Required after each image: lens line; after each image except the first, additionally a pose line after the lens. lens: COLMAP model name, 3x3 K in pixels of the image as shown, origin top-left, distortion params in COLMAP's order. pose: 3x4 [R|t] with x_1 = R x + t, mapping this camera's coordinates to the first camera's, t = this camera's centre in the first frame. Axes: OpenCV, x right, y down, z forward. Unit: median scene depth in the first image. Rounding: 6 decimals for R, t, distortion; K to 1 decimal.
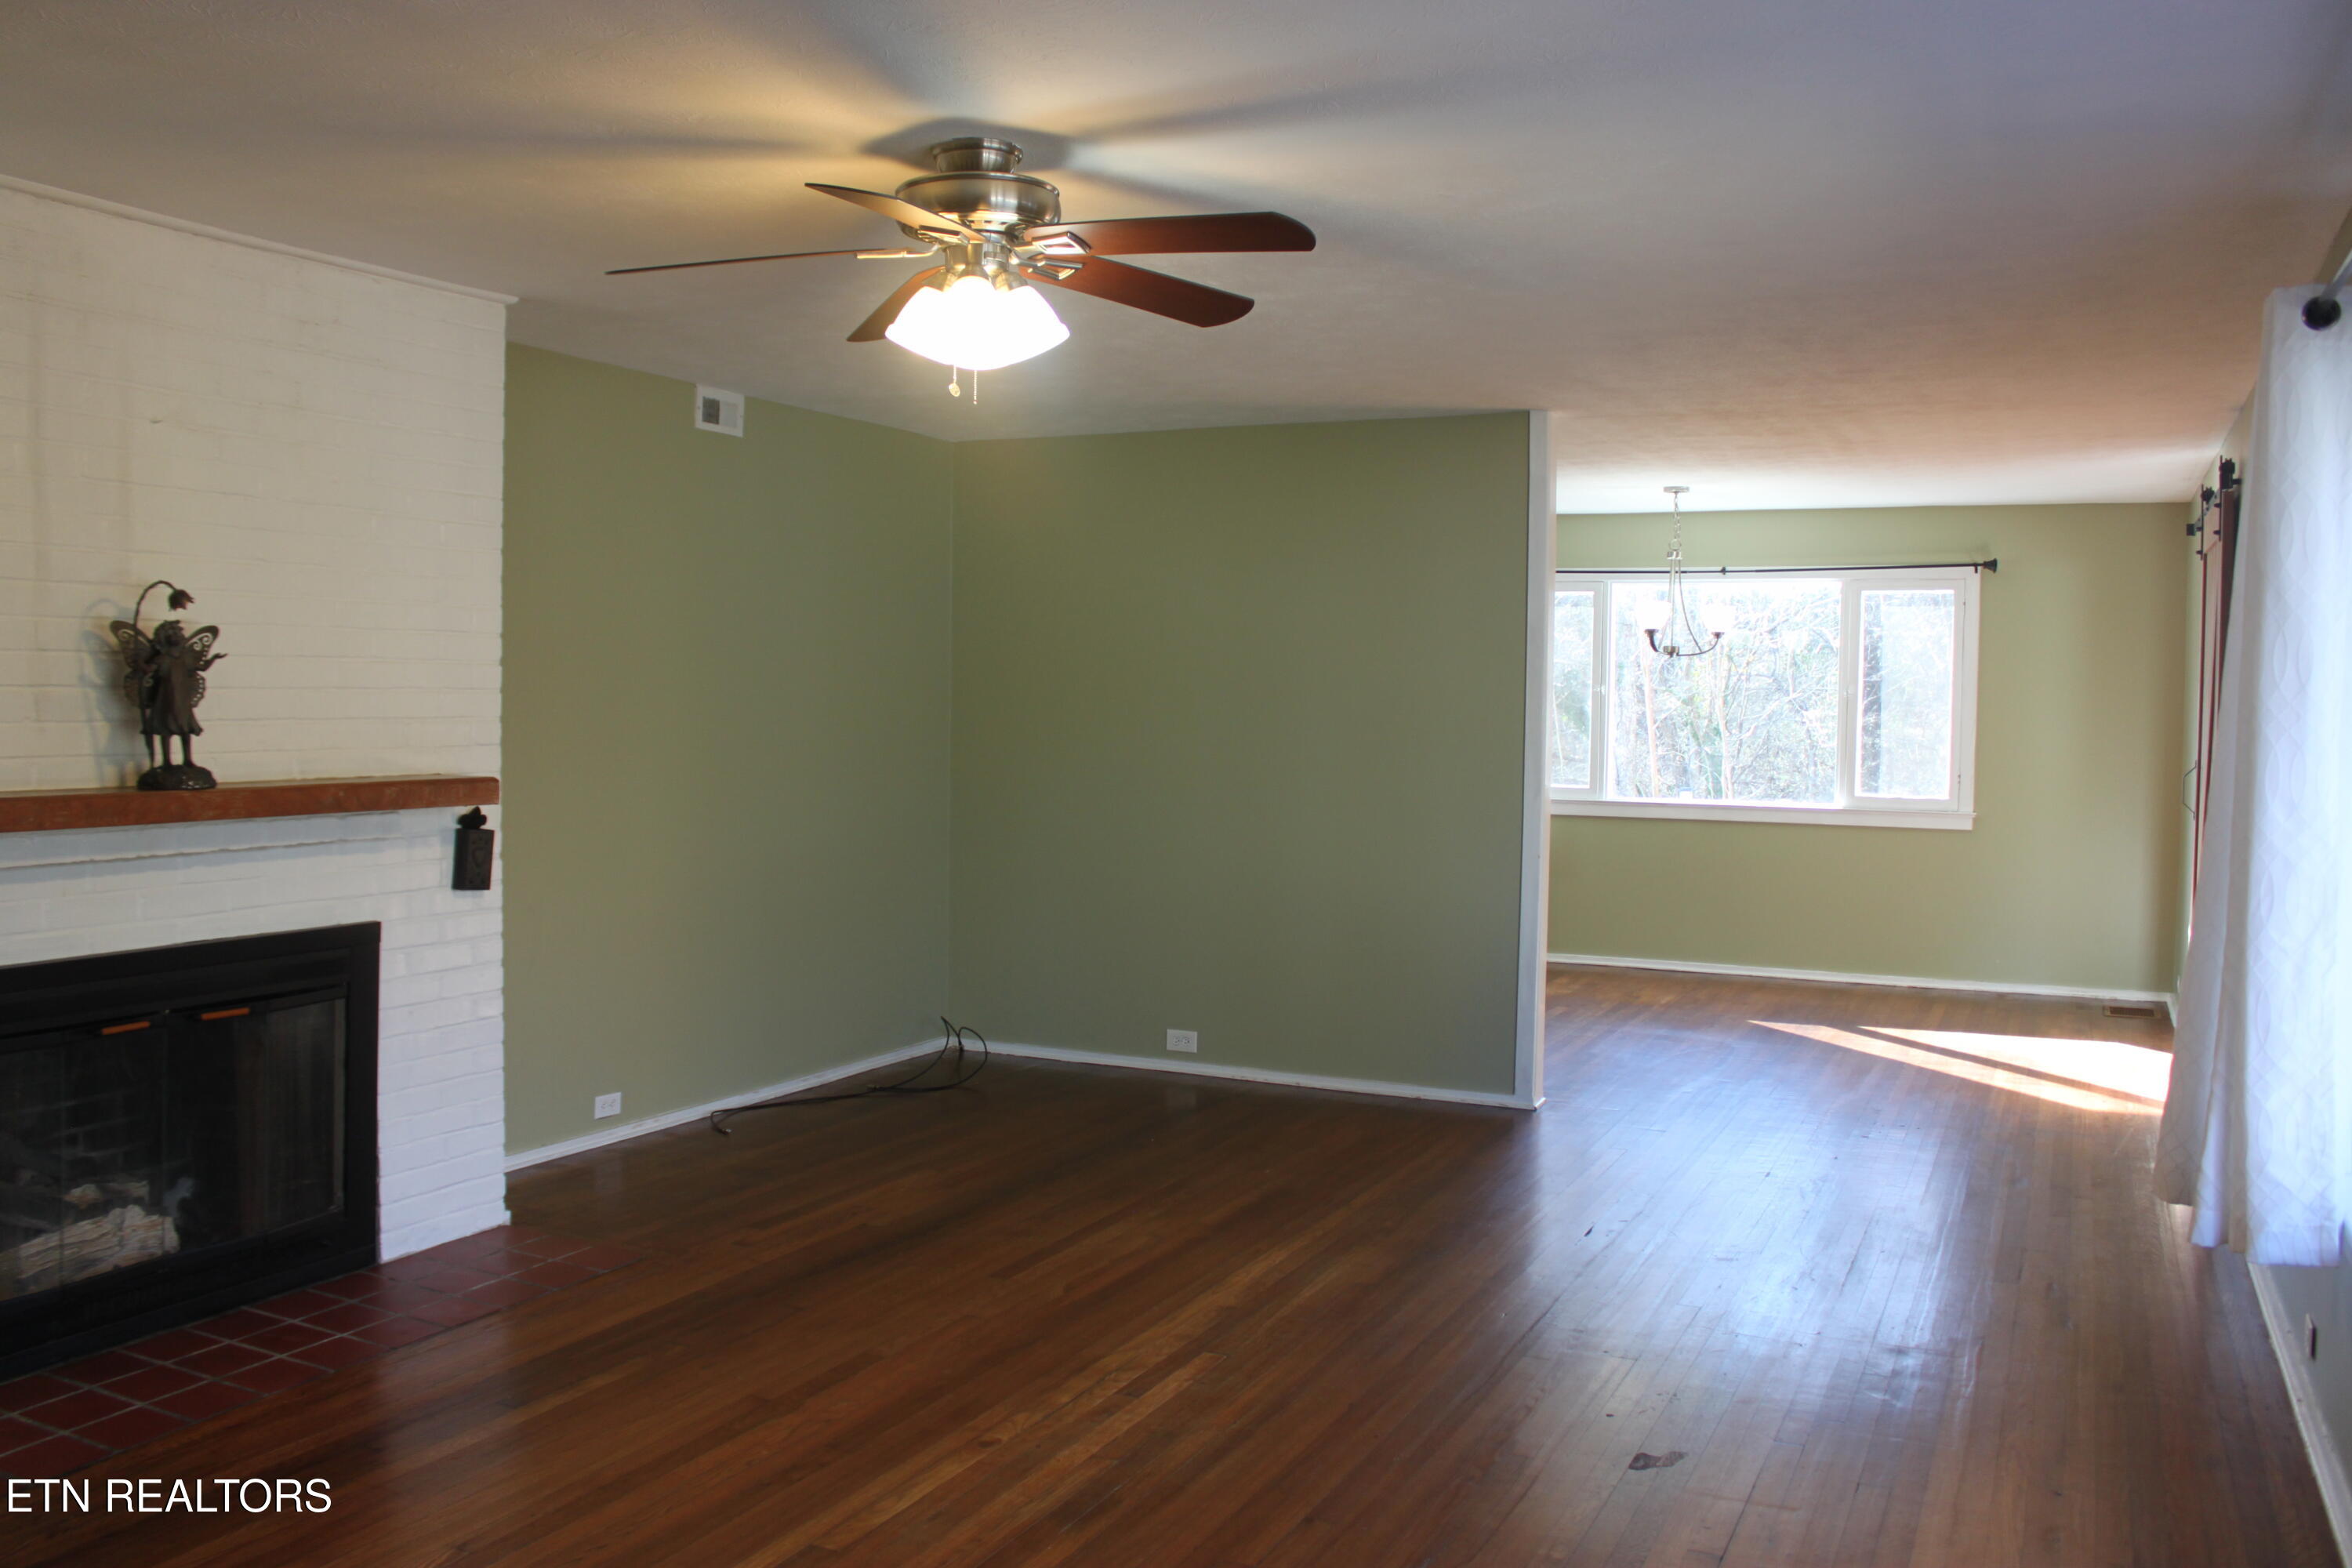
lens RADIAL K [[1967.9, 0, 1178.5], [0, 1967.9, 778.7], [0, 0, 1]] dist [-0.160275, 0.136475]
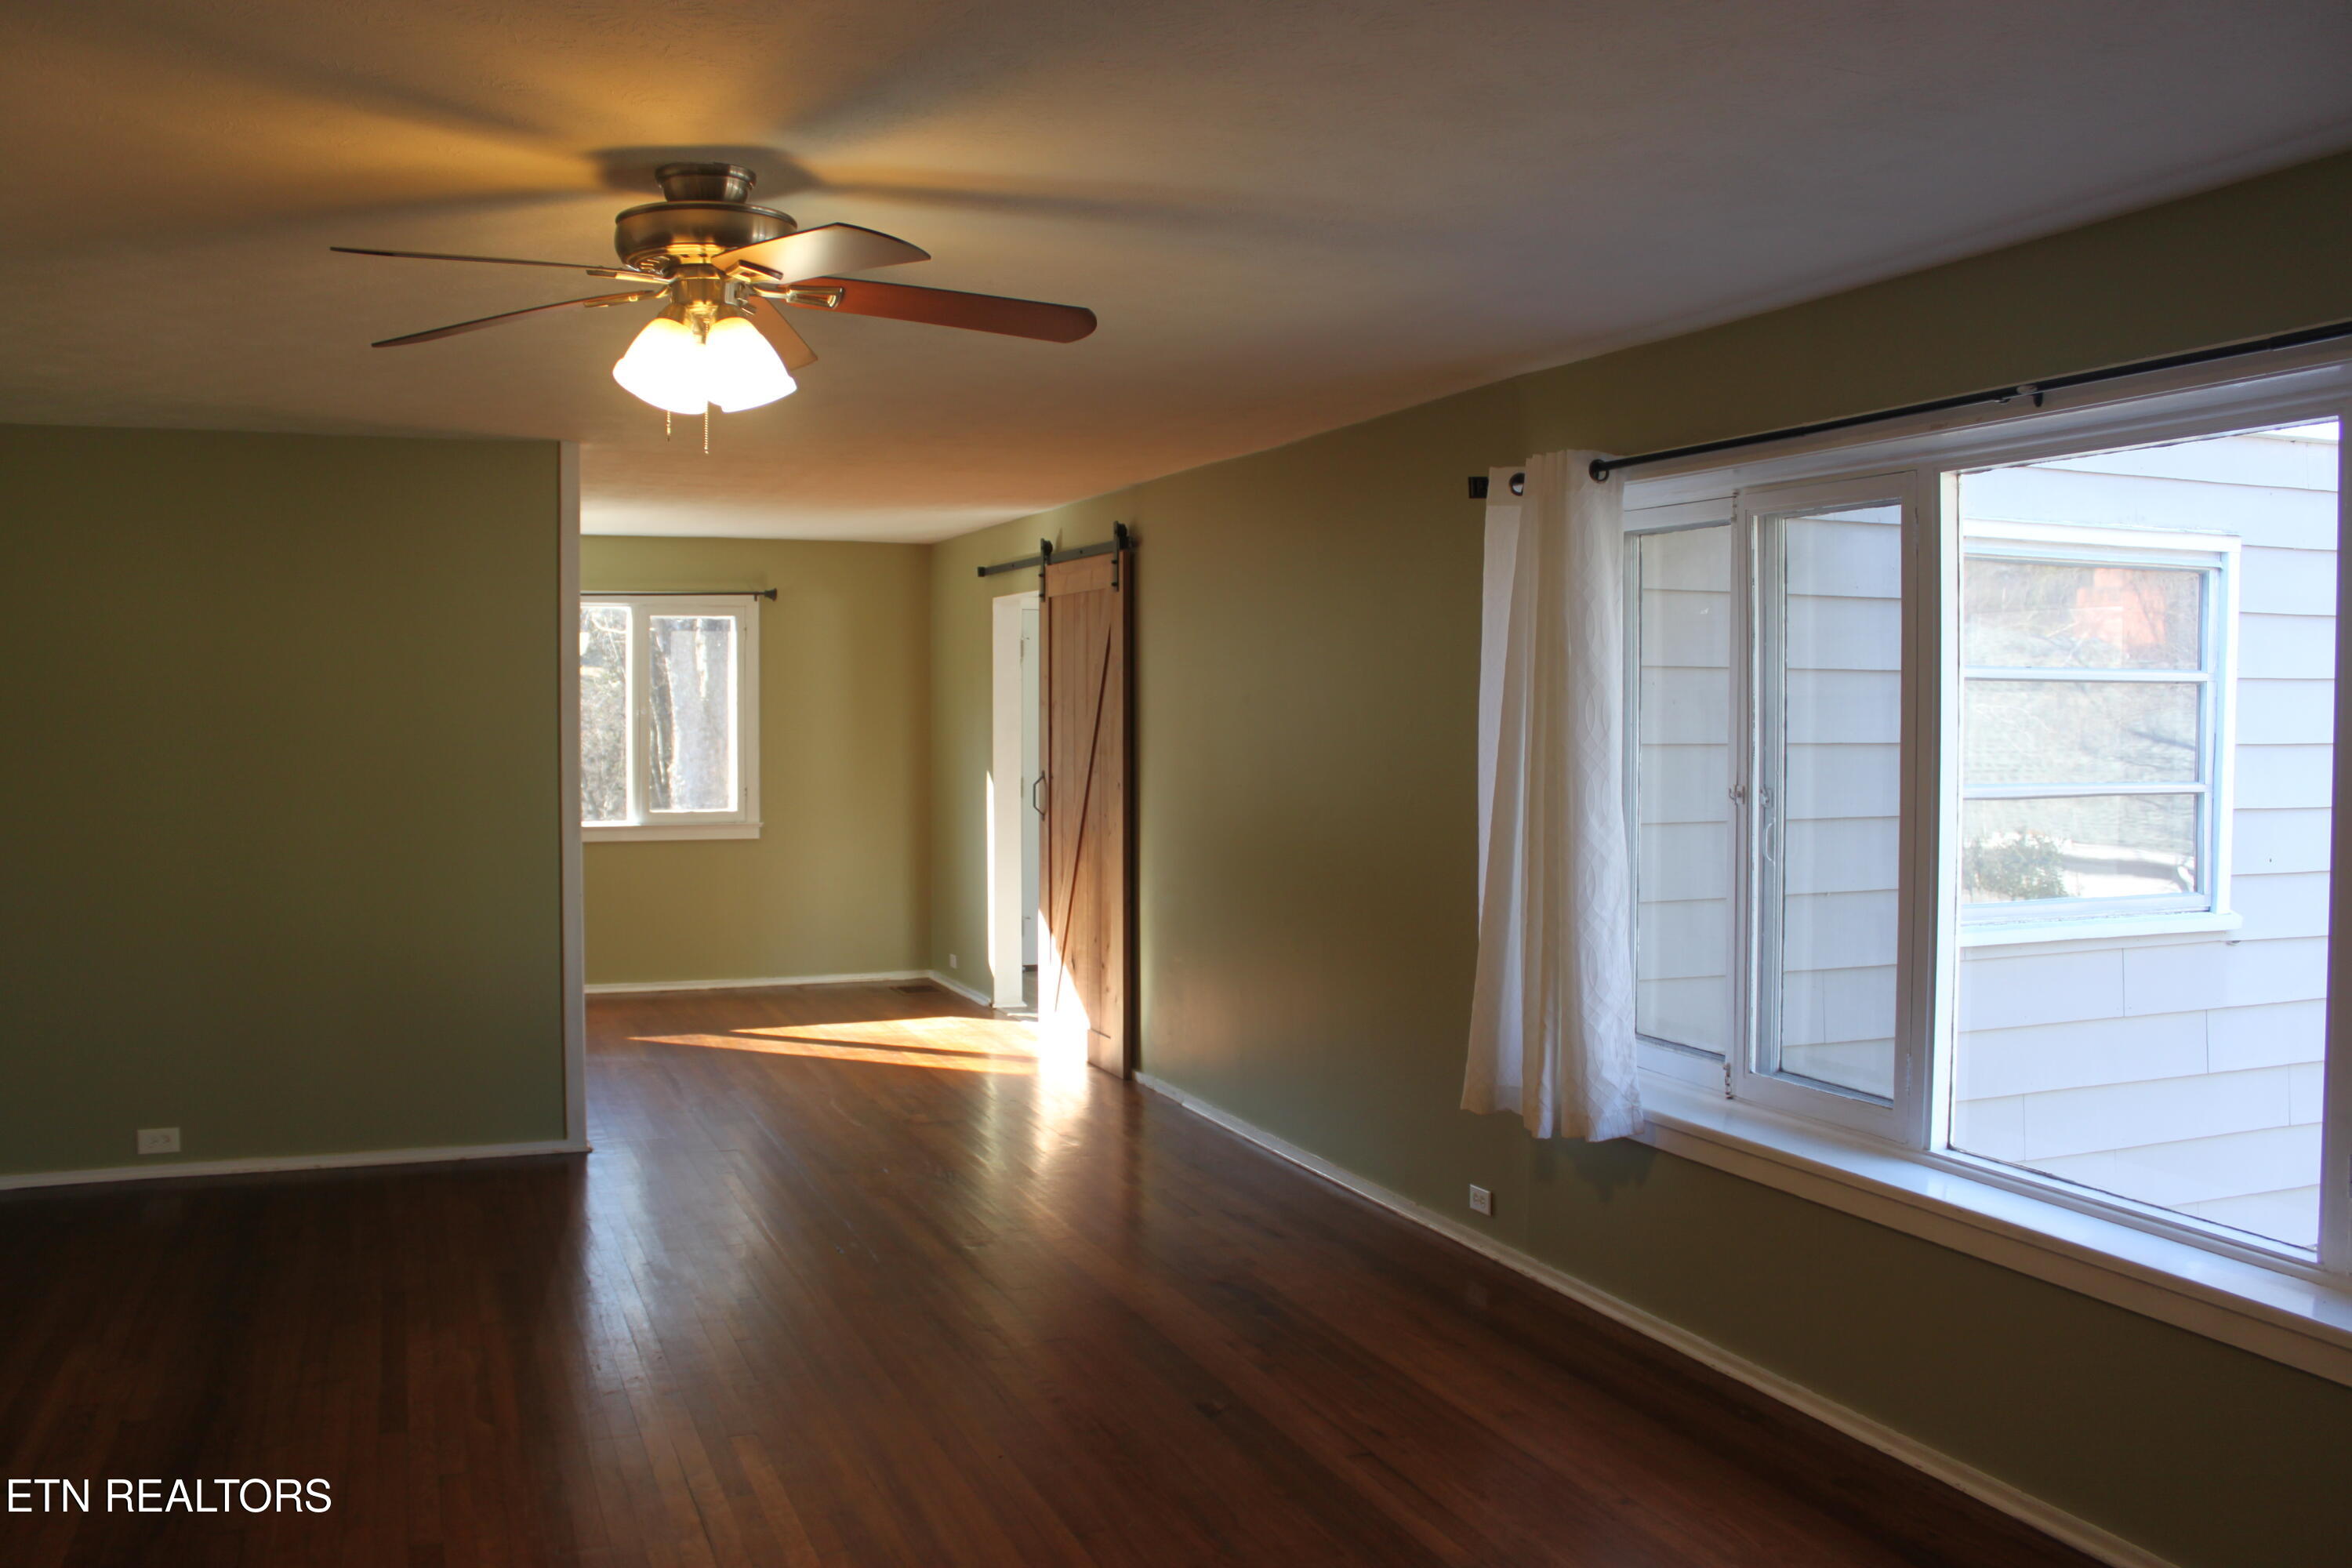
lens RADIAL K [[1967.9, 0, 1183.5], [0, 1967.9, 779.0], [0, 0, 1]] dist [-0.160275, 0.136475]
pose [[0.665493, -0.038621, 0.745404, -0.514425], [0.037043, 0.999139, 0.018696, -0.038595], [-0.745485, 0.015170, 0.666350, 0.185191]]
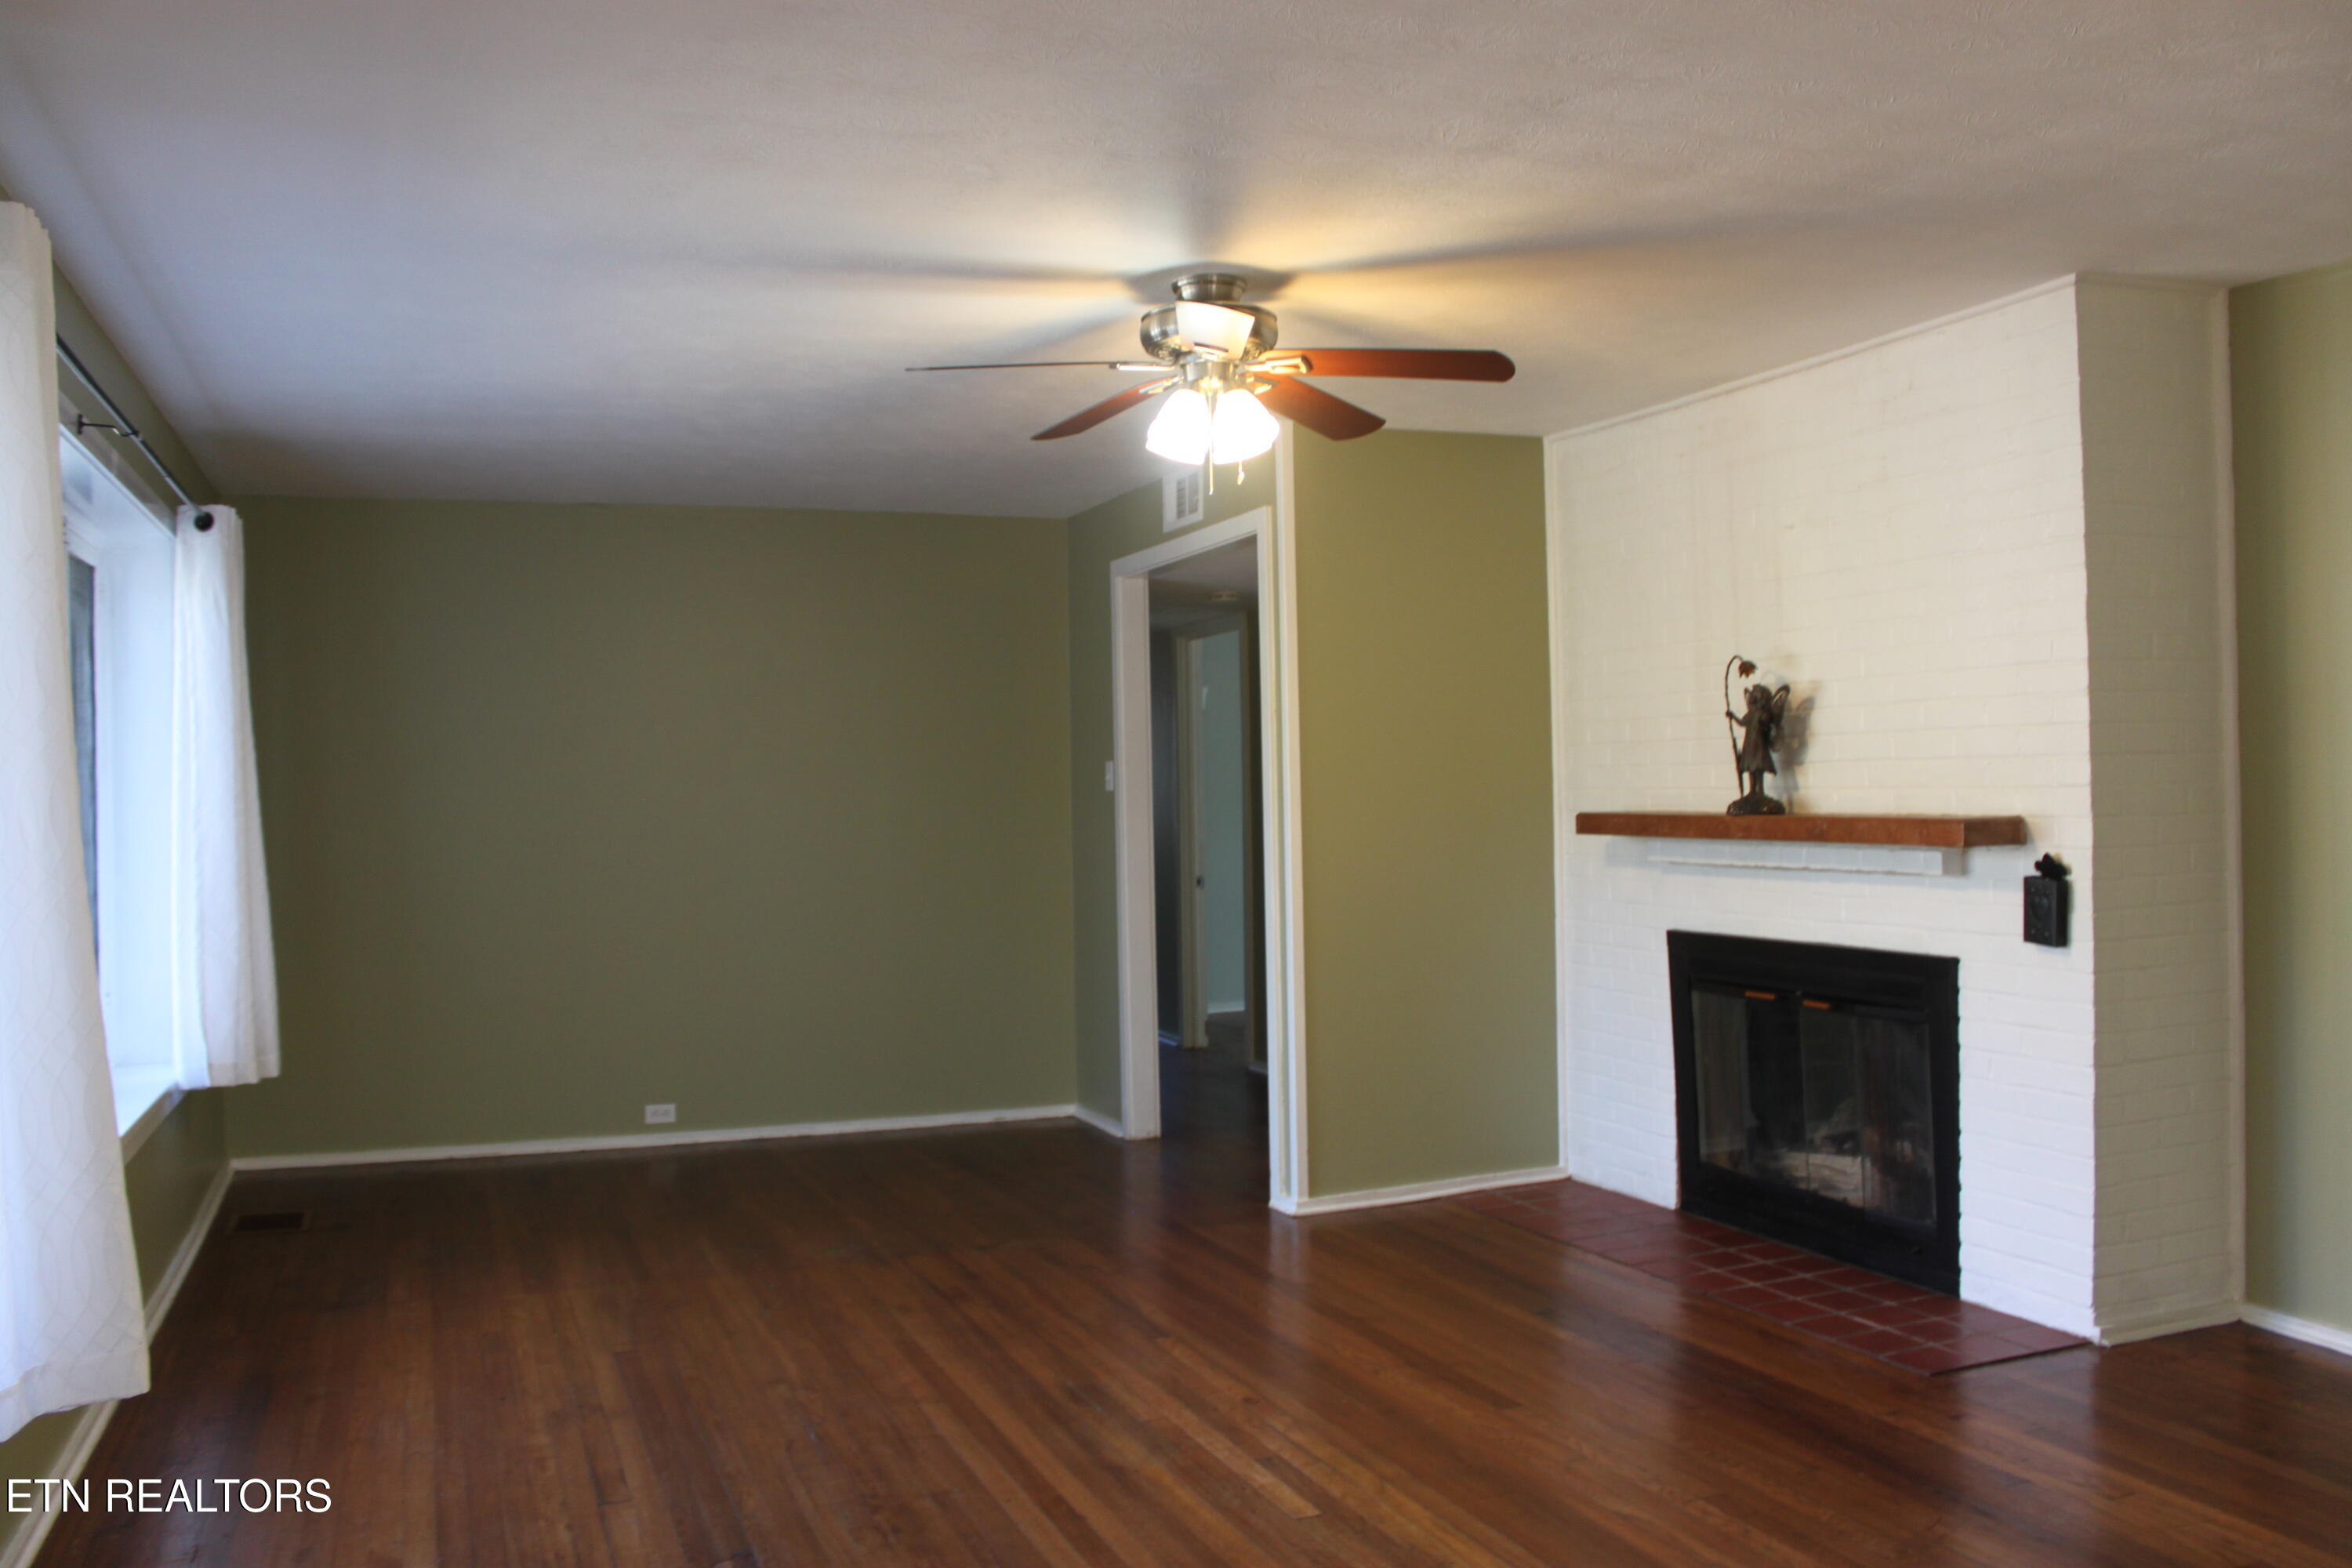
lens RADIAL K [[1967.9, 0, 1180.3], [0, 1967.9, 783.7], [0, 0, 1]] dist [-0.160275, 0.136475]
pose [[-0.687358, -0.002995, -0.726313, 0.628341], [-0.023501, 0.999560, 0.018119, -0.027284], [0.725939, 0.029523, -0.687125, 1.458839]]
